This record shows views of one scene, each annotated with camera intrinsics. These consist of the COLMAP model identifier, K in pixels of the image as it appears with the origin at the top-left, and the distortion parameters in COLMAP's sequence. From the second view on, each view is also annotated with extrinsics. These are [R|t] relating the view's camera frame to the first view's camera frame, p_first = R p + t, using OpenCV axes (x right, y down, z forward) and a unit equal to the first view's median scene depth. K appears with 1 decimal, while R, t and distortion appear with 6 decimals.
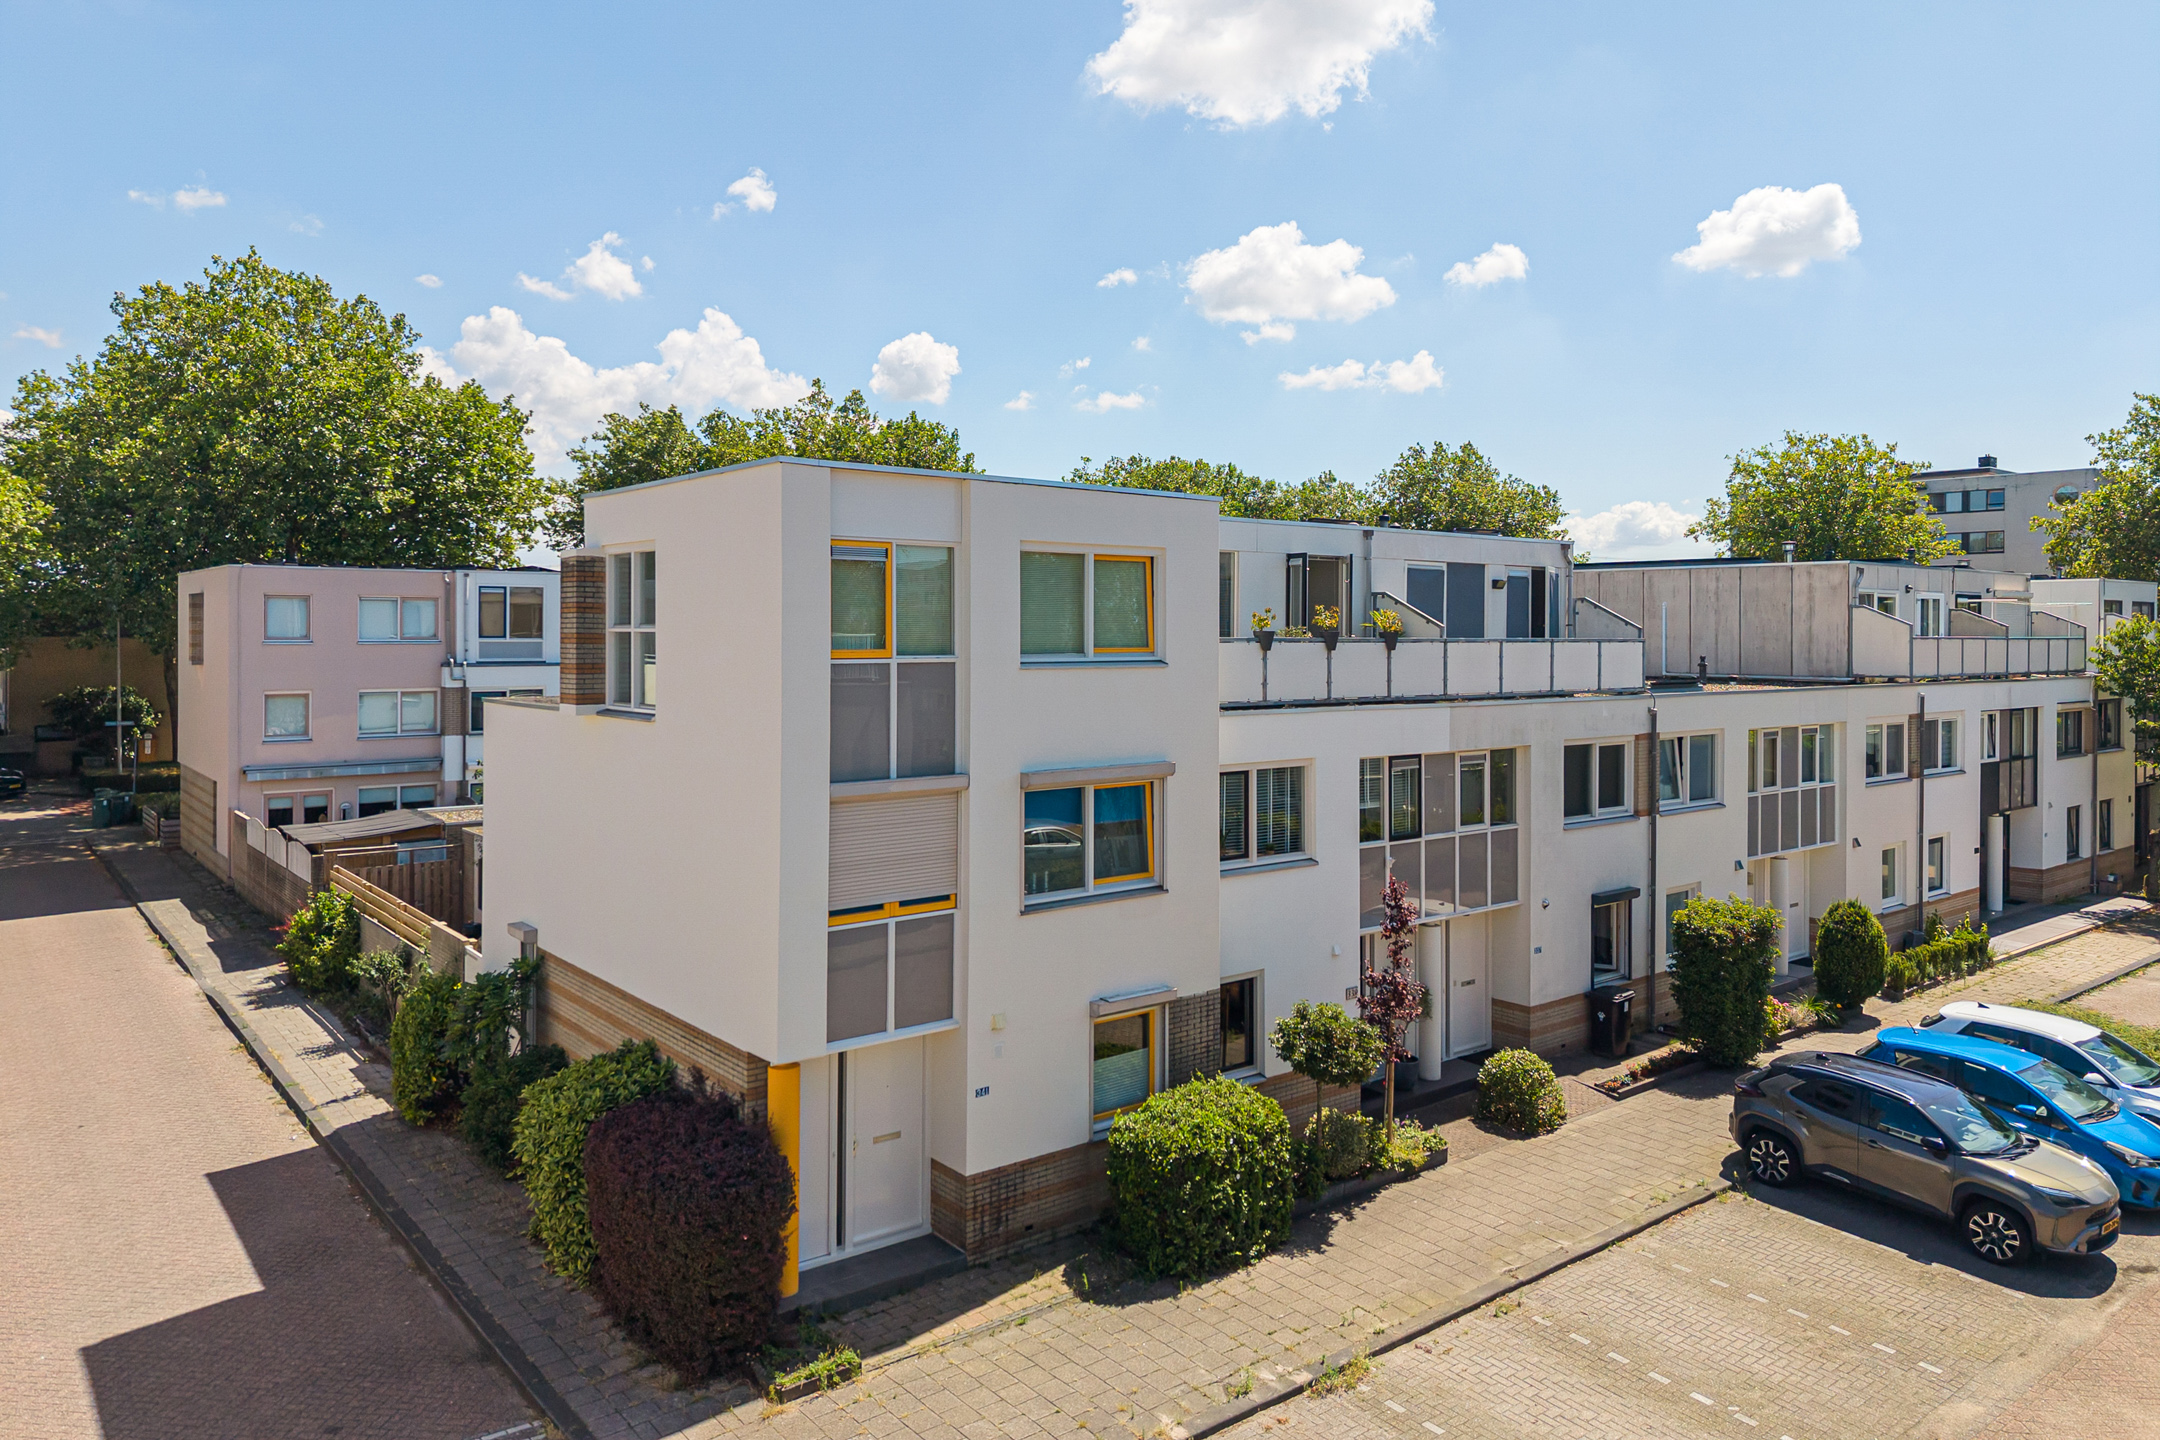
lens RADIAL K [[1463.2, 0, 1080.5], [0, 1463.2, 618.2], [0, 0, 1]] dist [0.009863, -0.006031]
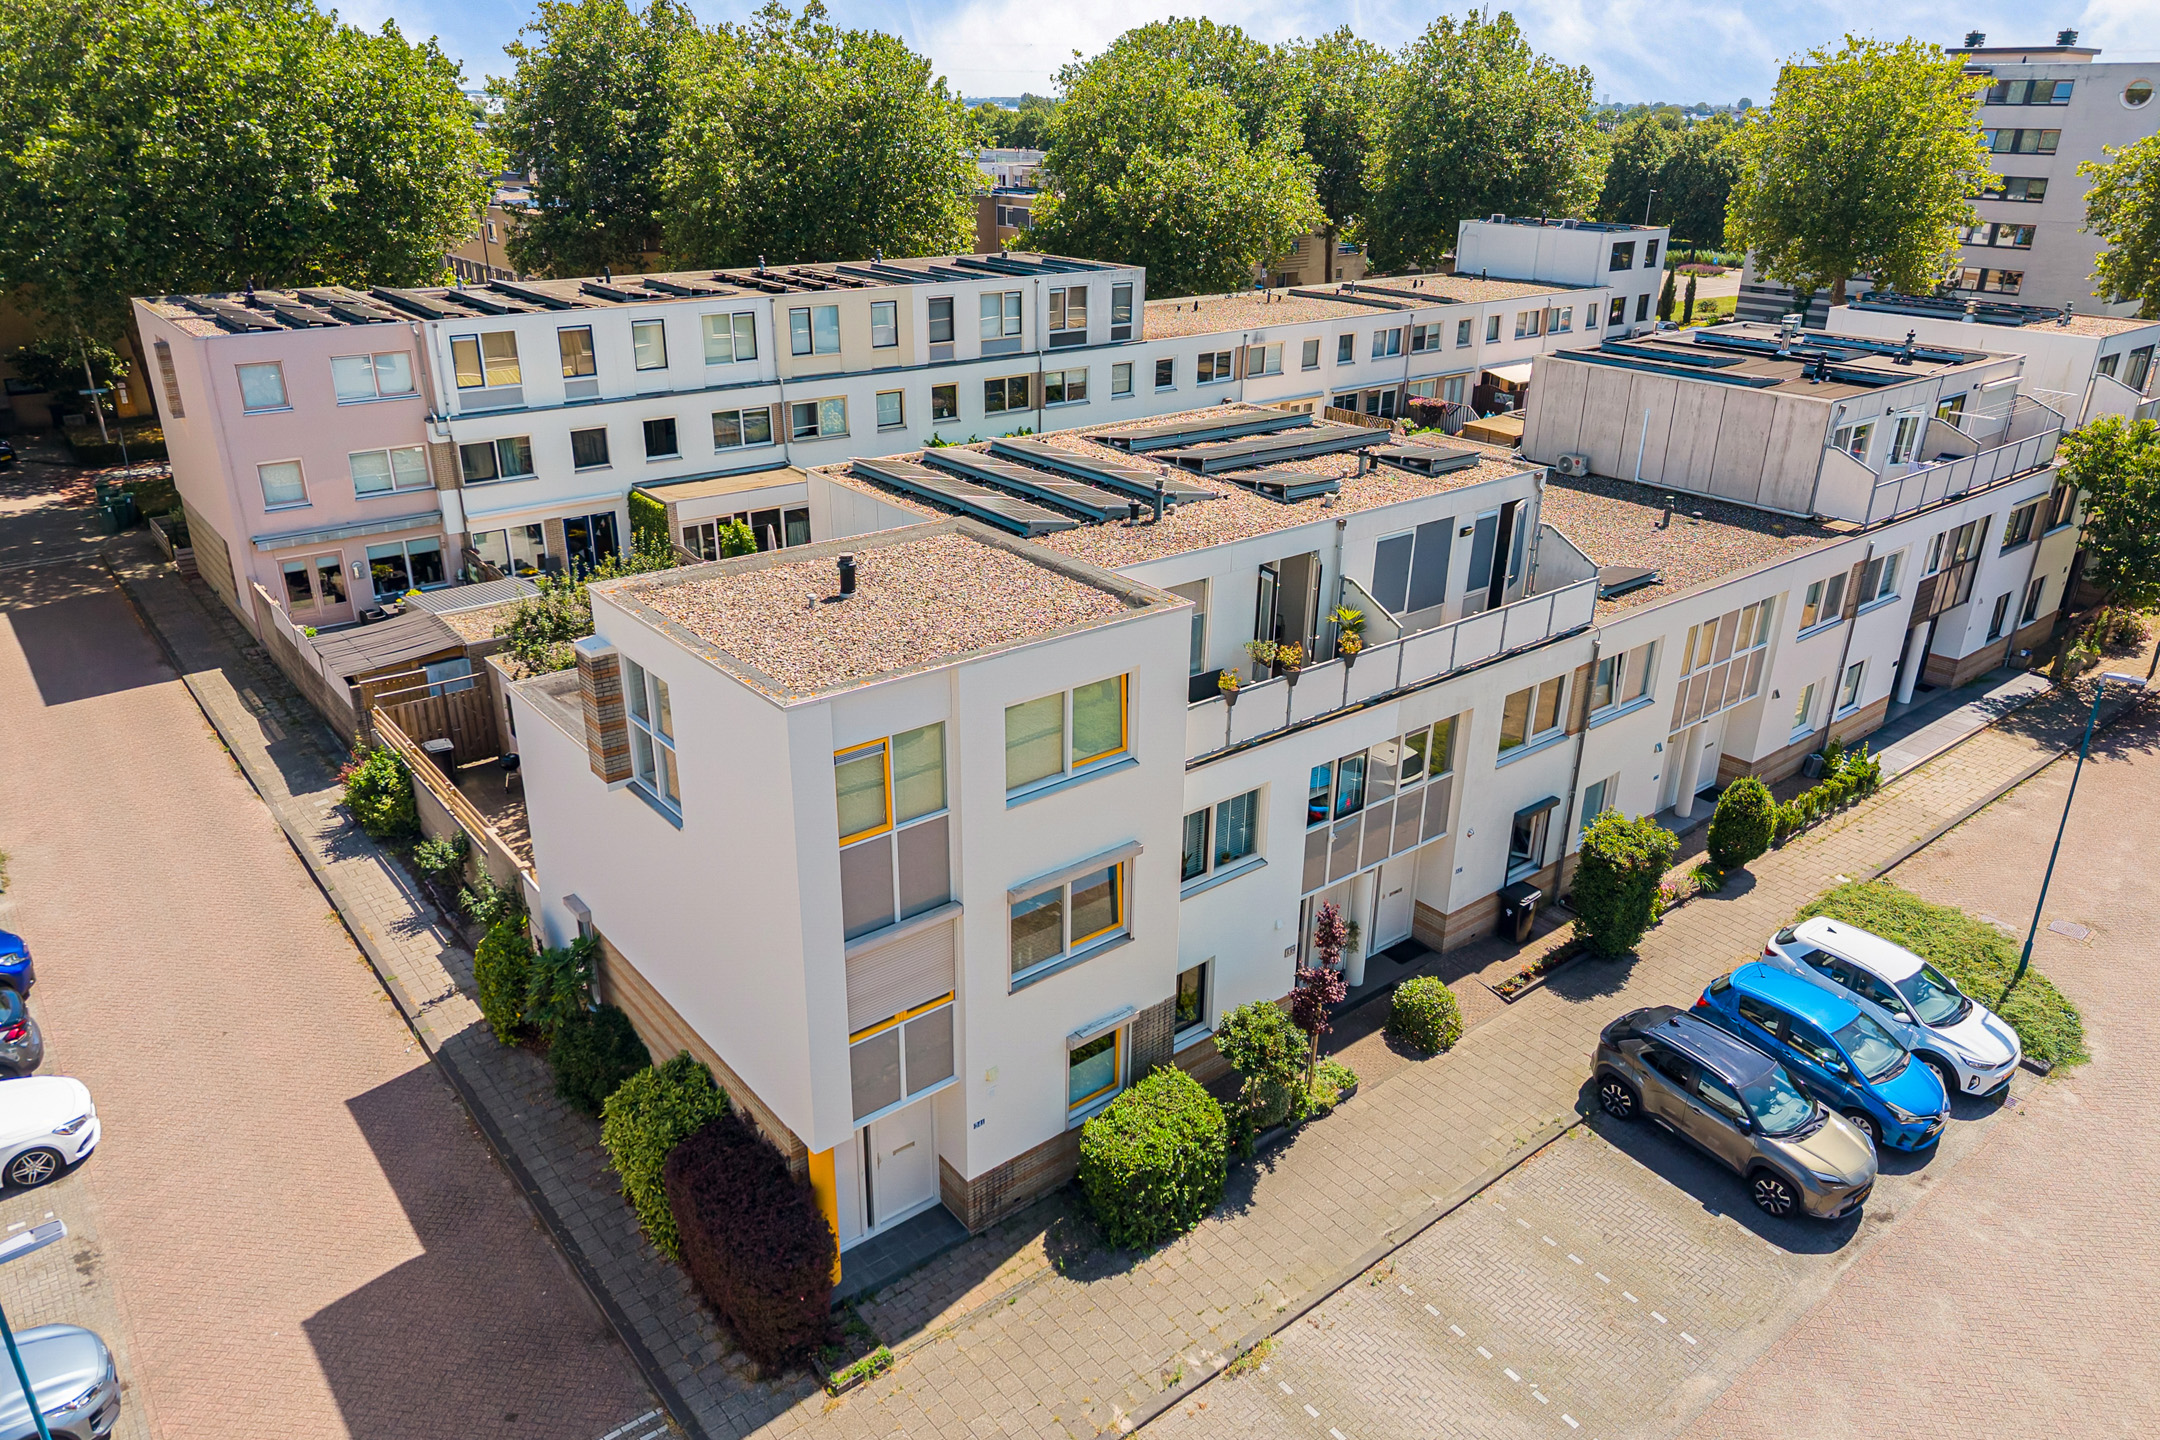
lens RADIAL K [[1466.1, 0, 1080.0], [0, 1466.1, 720.0], [0, 0, 1]] dist [0.012310, -0.006725]
pose [[0.999930, 0.006608, 0.009853, 0.003694], [-0.009965, 0.918530, 0.395226, -0.434945], [-0.006439, -0.395296, 0.918531, -0.008290]]
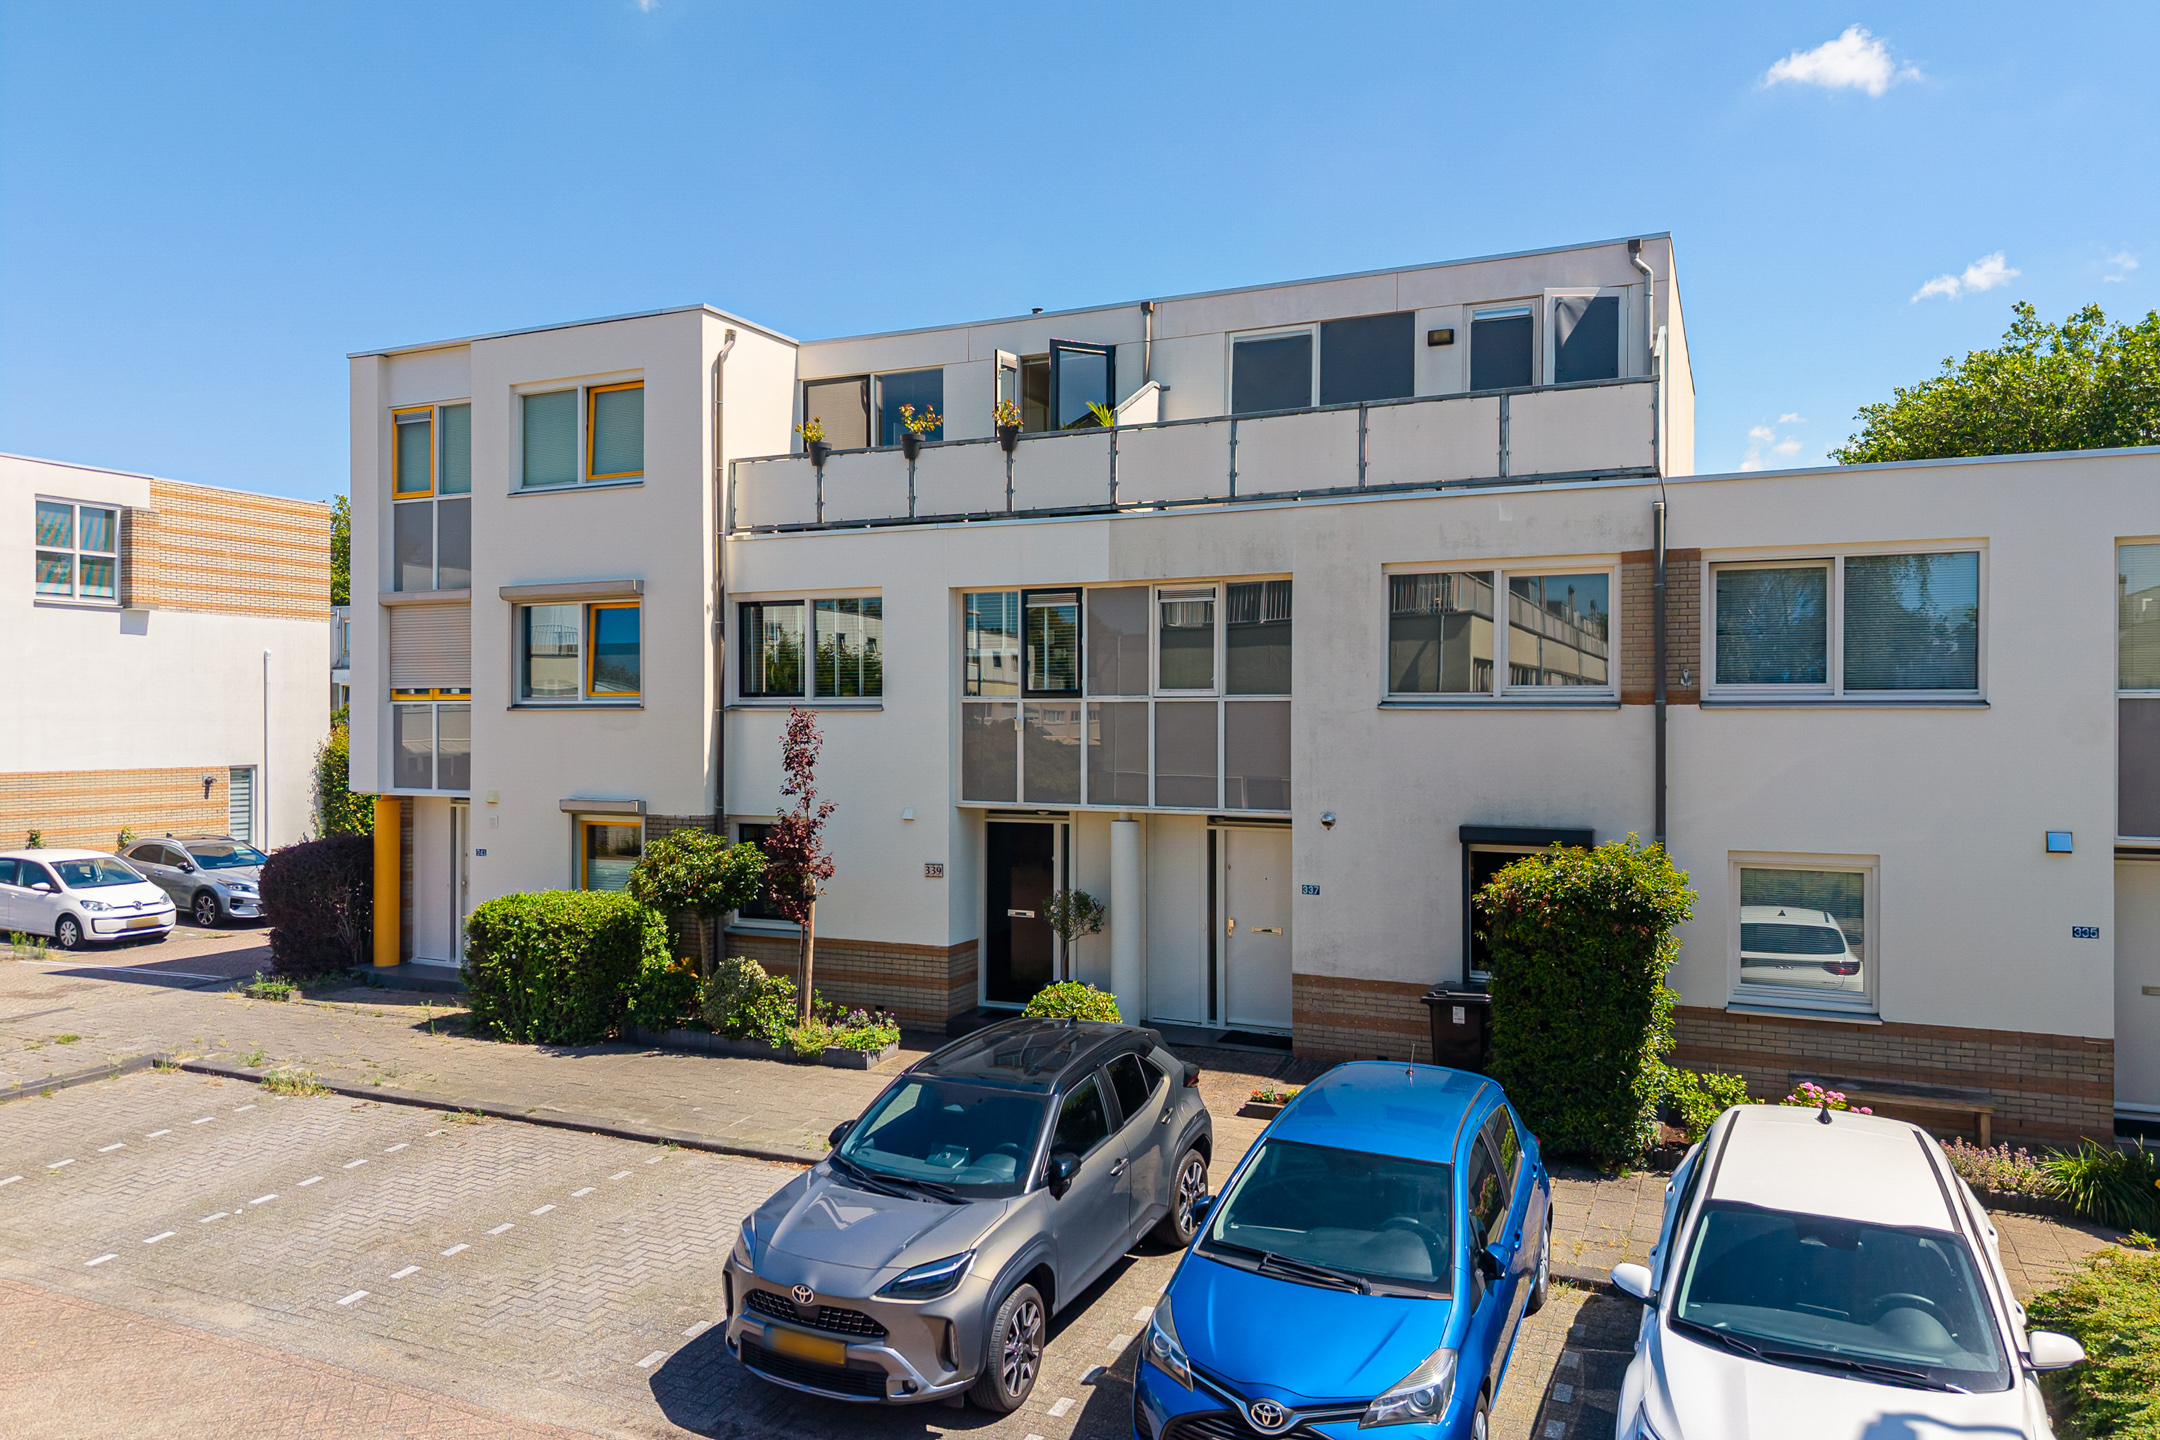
lens RADIAL K [[1466.1, 0, 1080.0], [0, 1466.1, 720.0], [0, 0, 1]] dist [0.012310, -0.006725]
pose [[0.441017, -0.001564, -0.897498, 1.100764], [0.010005, 0.999945, 0.003174, 0.193913], [0.897443, -0.010379, 0.441008, 0.816683]]
